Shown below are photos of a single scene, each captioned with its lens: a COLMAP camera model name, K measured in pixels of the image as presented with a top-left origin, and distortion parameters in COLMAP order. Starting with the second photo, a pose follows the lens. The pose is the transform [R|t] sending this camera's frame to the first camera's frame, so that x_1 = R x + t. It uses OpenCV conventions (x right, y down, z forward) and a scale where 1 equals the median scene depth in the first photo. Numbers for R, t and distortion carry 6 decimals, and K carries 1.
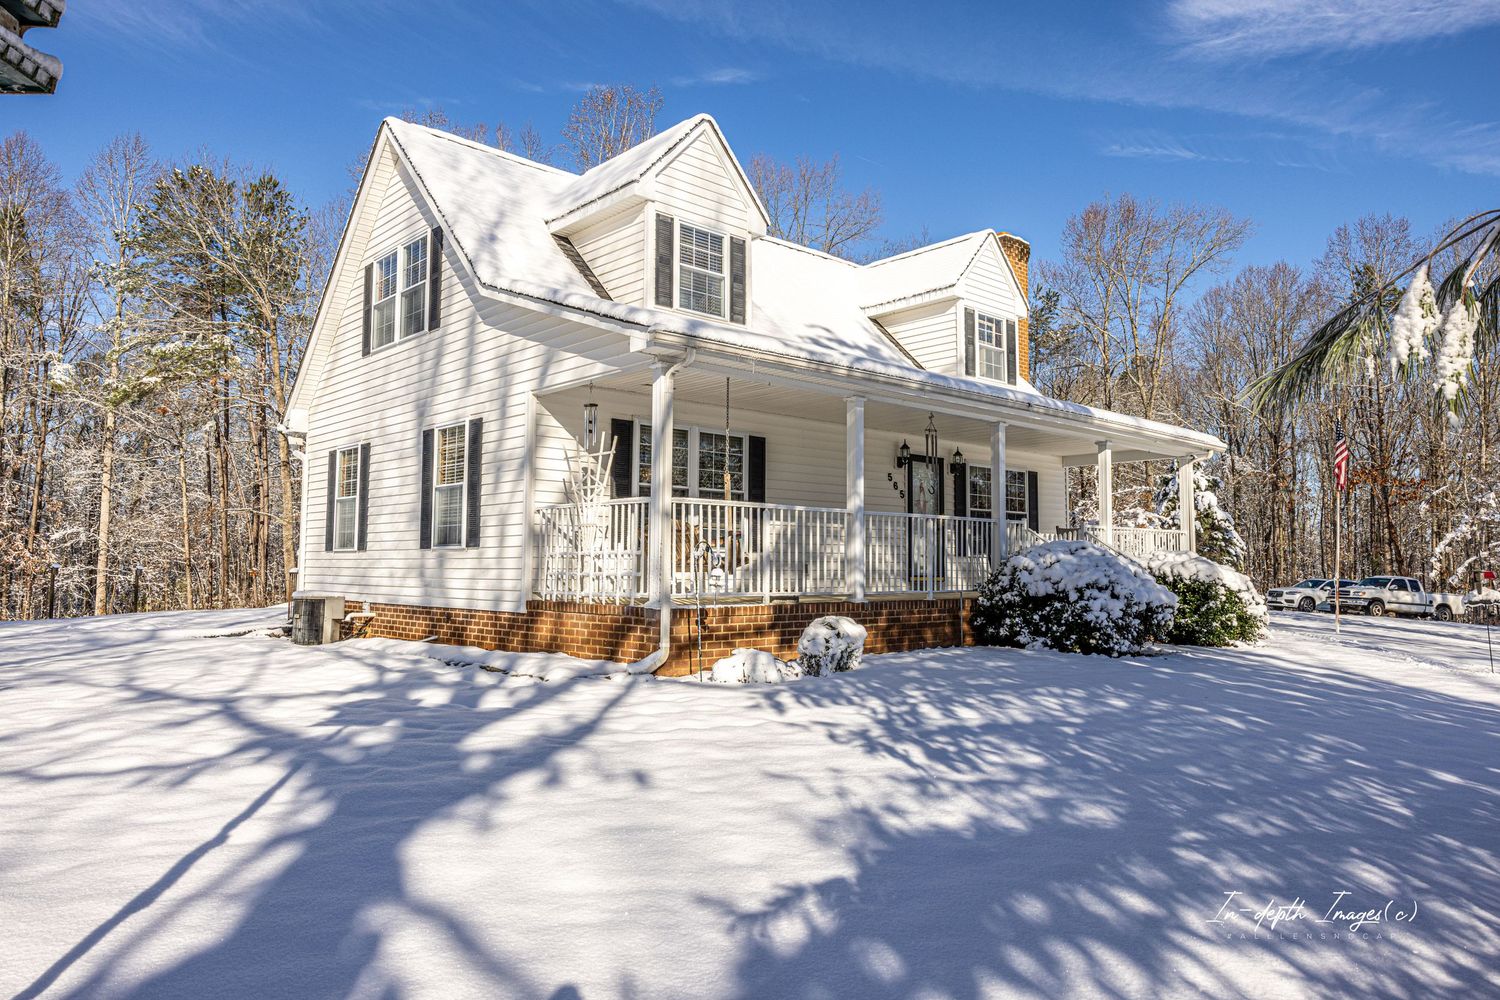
lens RADIAL K [[1015.9, 0, 749.1], [0, 1015.9, 498.2], [0, 0, 1]] dist [-0.008250, -0.001469]
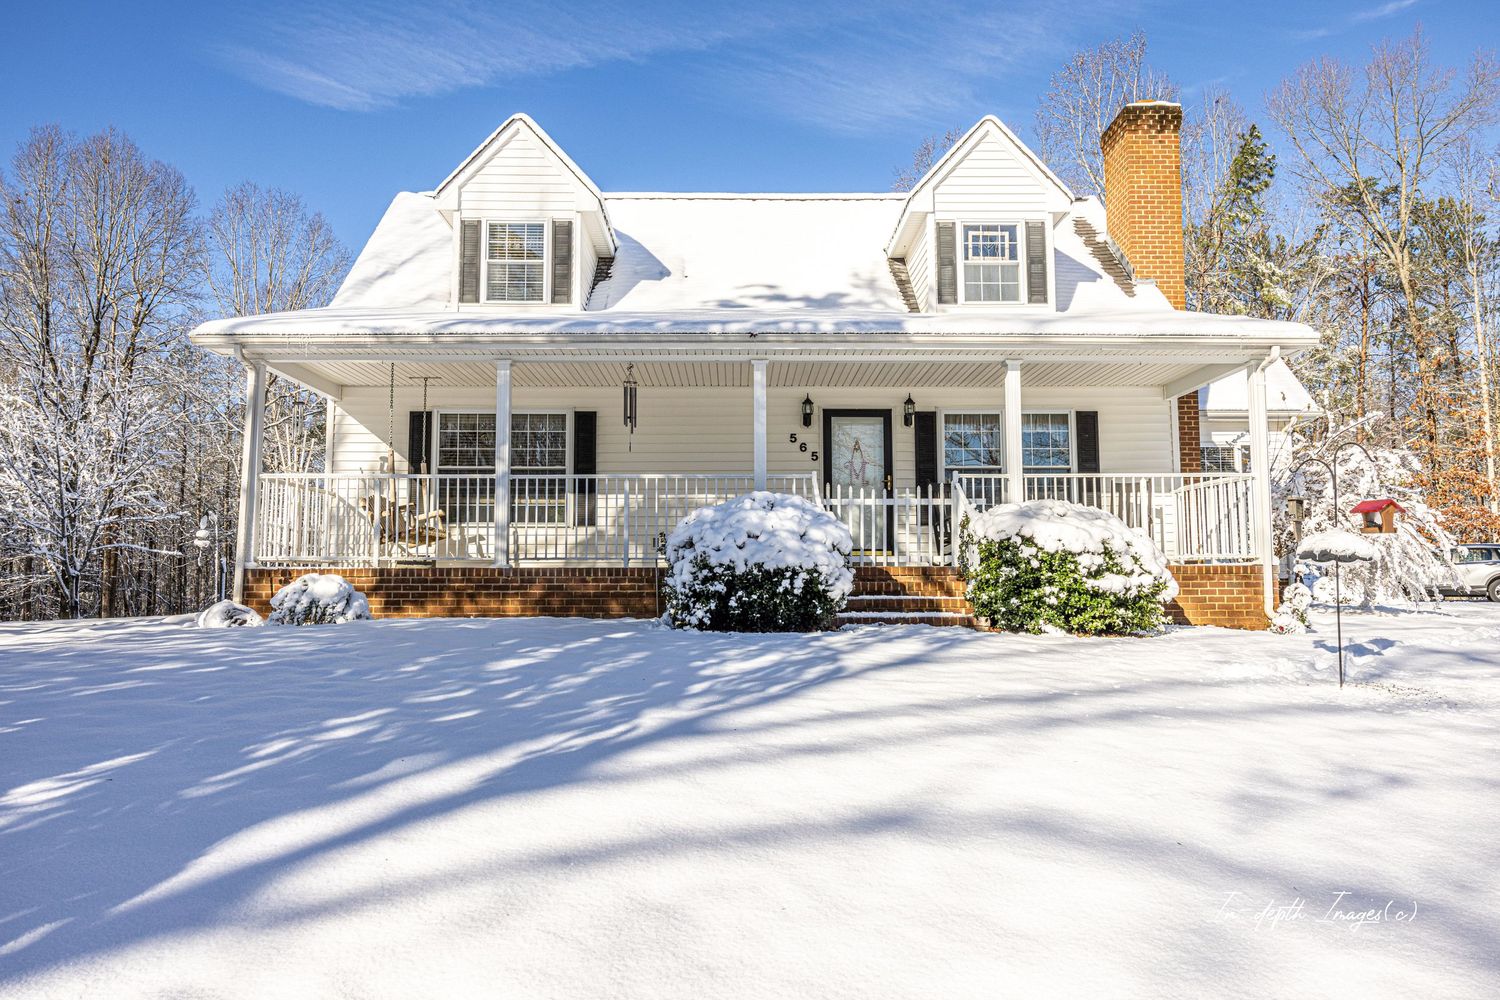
lens RADIAL K [[1015.9, 0, 749.0], [0, 1015.9, 499.0], [0, 0, 1]] dist [-0.008250, -0.001469]
pose [[0.744058, -0.055055, -0.665843, 0.764335], [0.052512, 0.998335, -0.023866, 0.057066], [0.666048, -0.017207, 0.745710, 0.338954]]
